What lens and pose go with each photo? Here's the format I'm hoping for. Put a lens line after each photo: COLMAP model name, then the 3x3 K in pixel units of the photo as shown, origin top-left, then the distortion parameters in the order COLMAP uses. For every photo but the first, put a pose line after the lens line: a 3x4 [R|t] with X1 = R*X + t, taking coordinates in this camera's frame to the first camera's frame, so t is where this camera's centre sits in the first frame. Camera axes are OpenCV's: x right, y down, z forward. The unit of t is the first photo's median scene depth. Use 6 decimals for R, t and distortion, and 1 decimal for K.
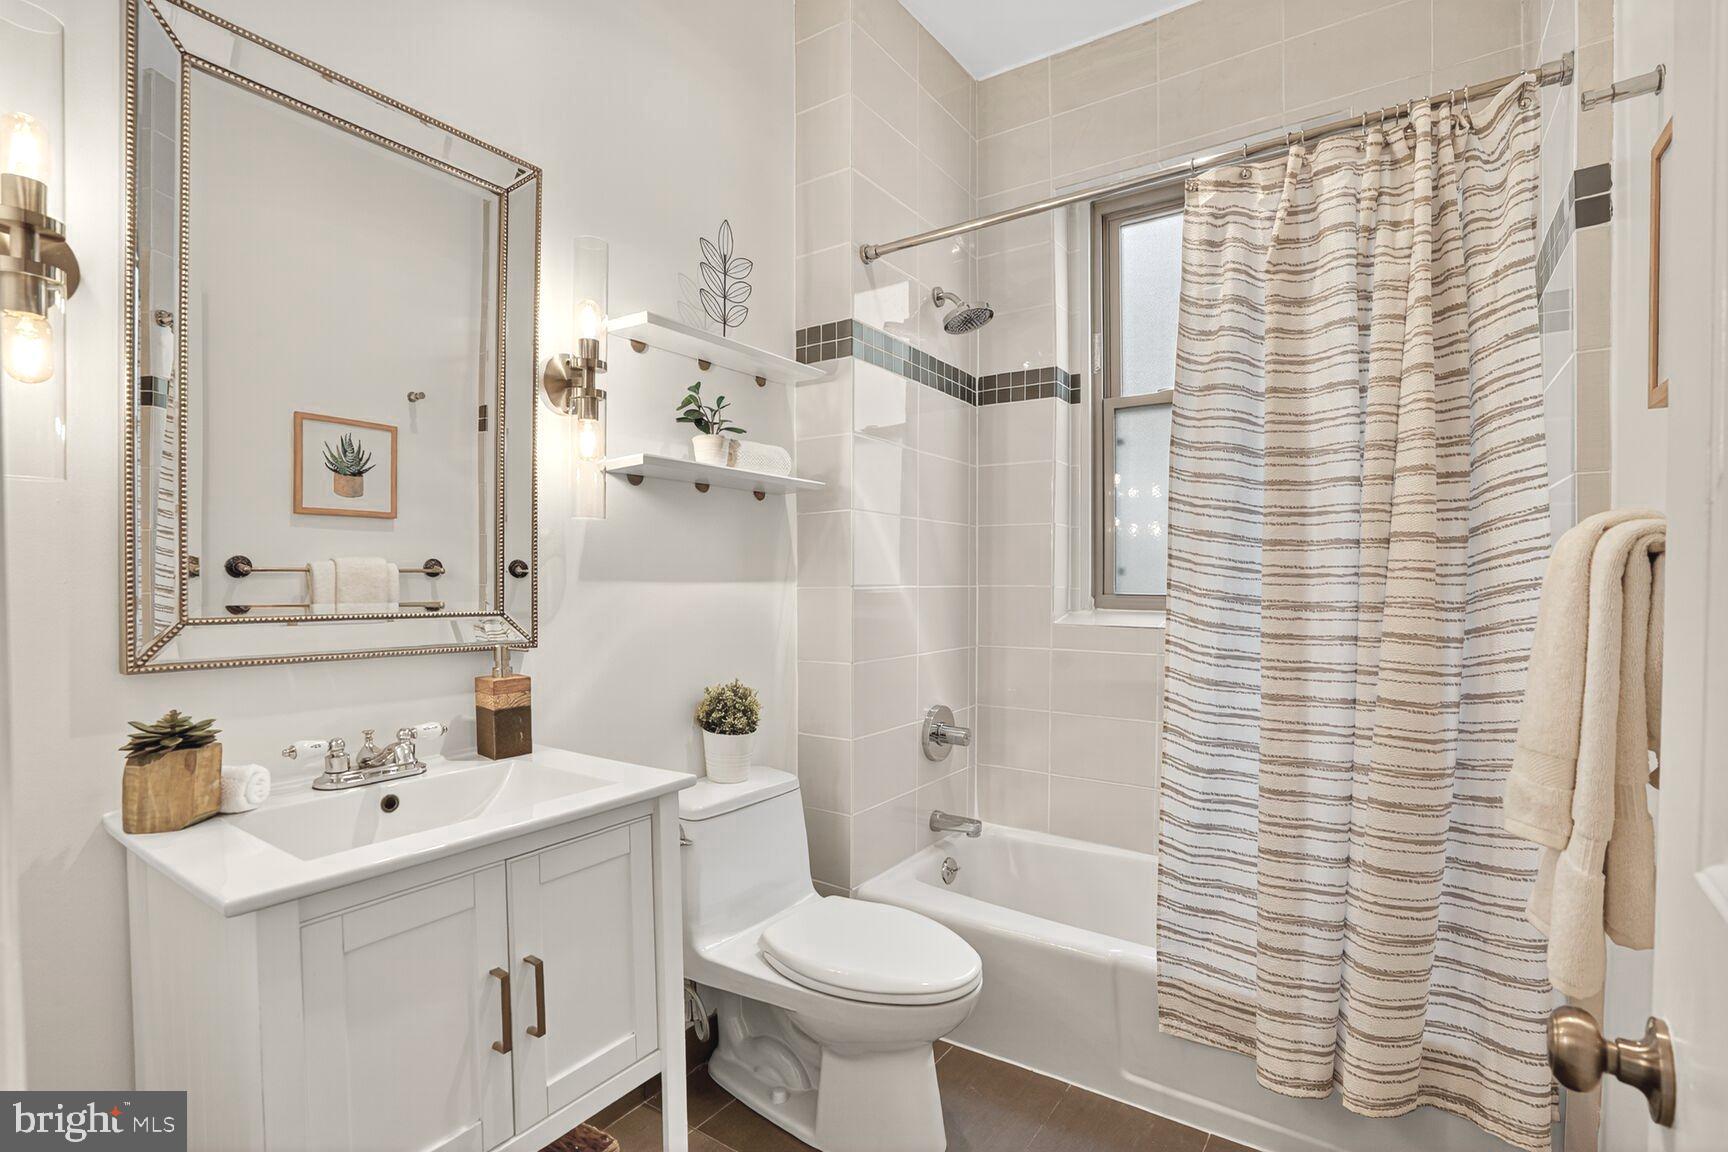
lens RADIAL K [[803.2, 0, 862.1], [0, 803.2, 589.5], [0, 0, 1]] dist [-0.055257, 0.019898]
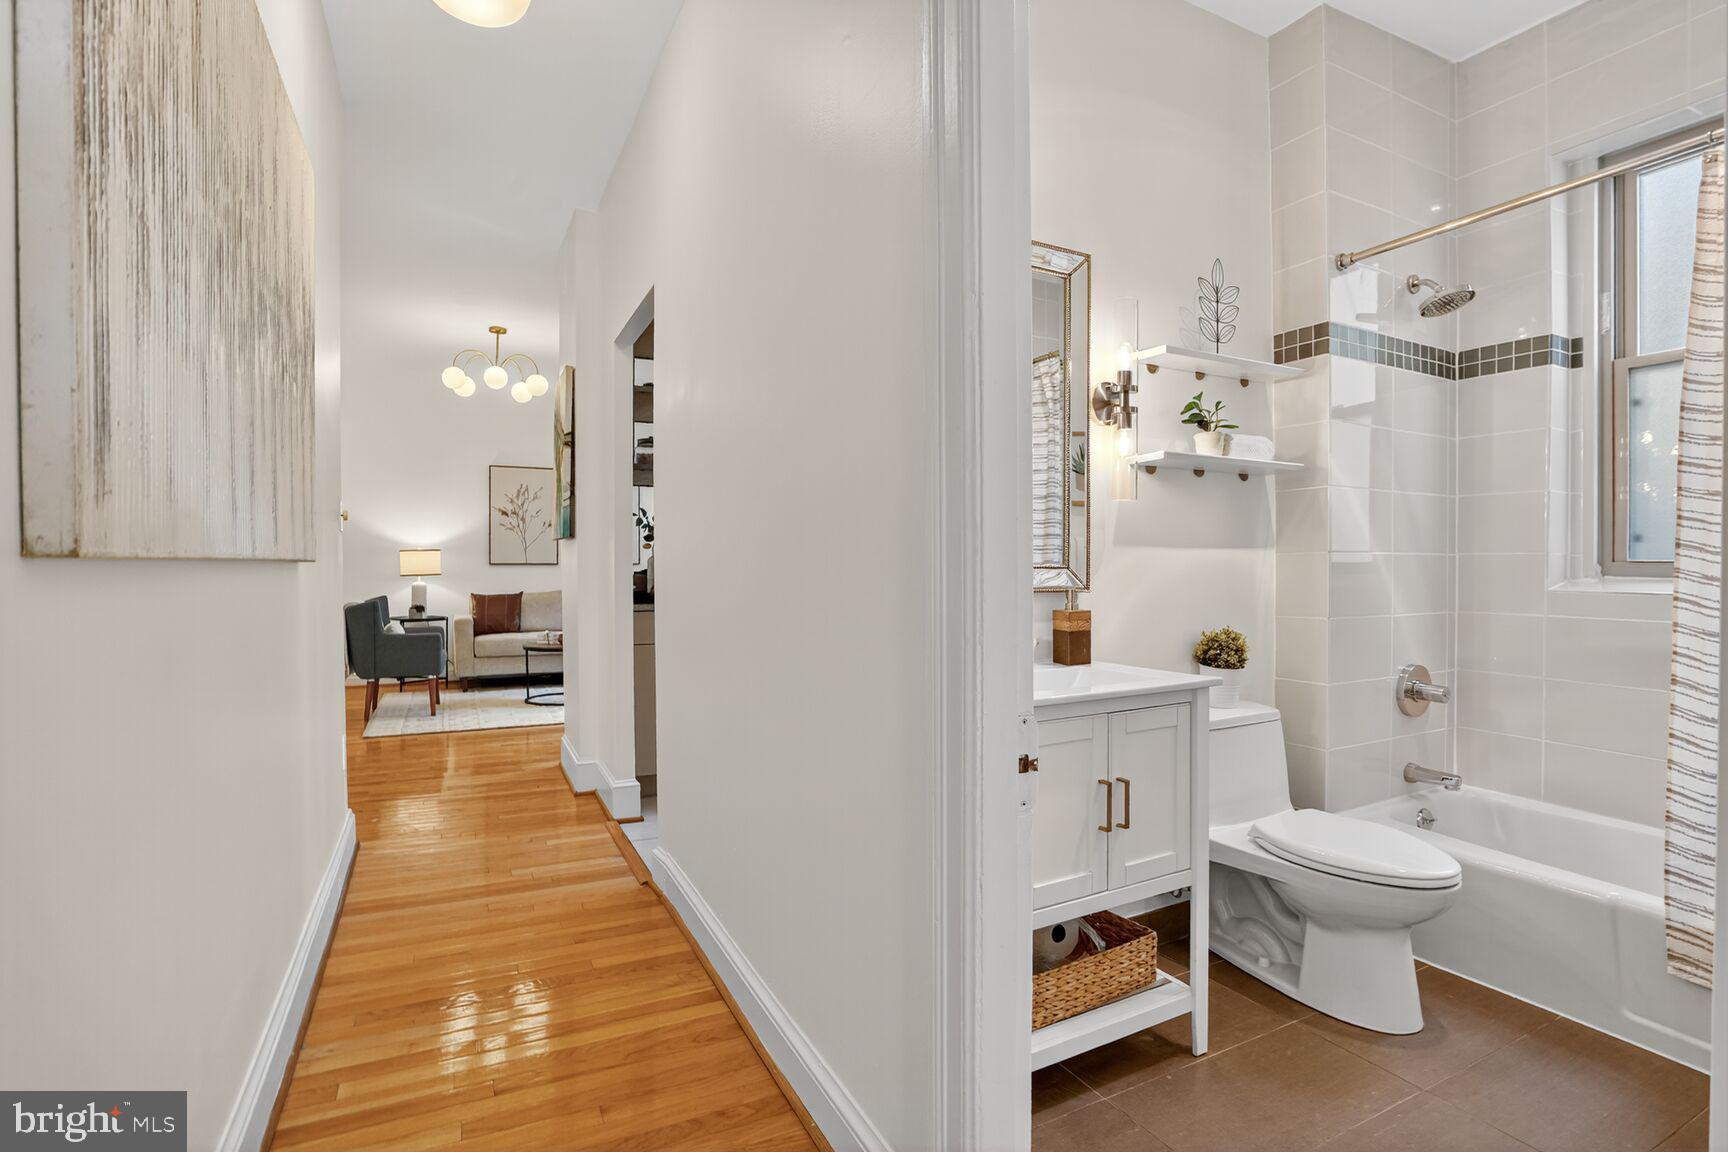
lens RADIAL K [[826.6, 0, 866.1], [0, 826.6, 571.5], [0, 0, 1]] dist [-0.047627, 0.018917]
pose [[0.884347, 0.002768, -0.466822, -0.054435], [-0.005269, 0.999978, -0.004052, 0.032751], [0.466801, 0.006043, 0.884342, -0.354939]]
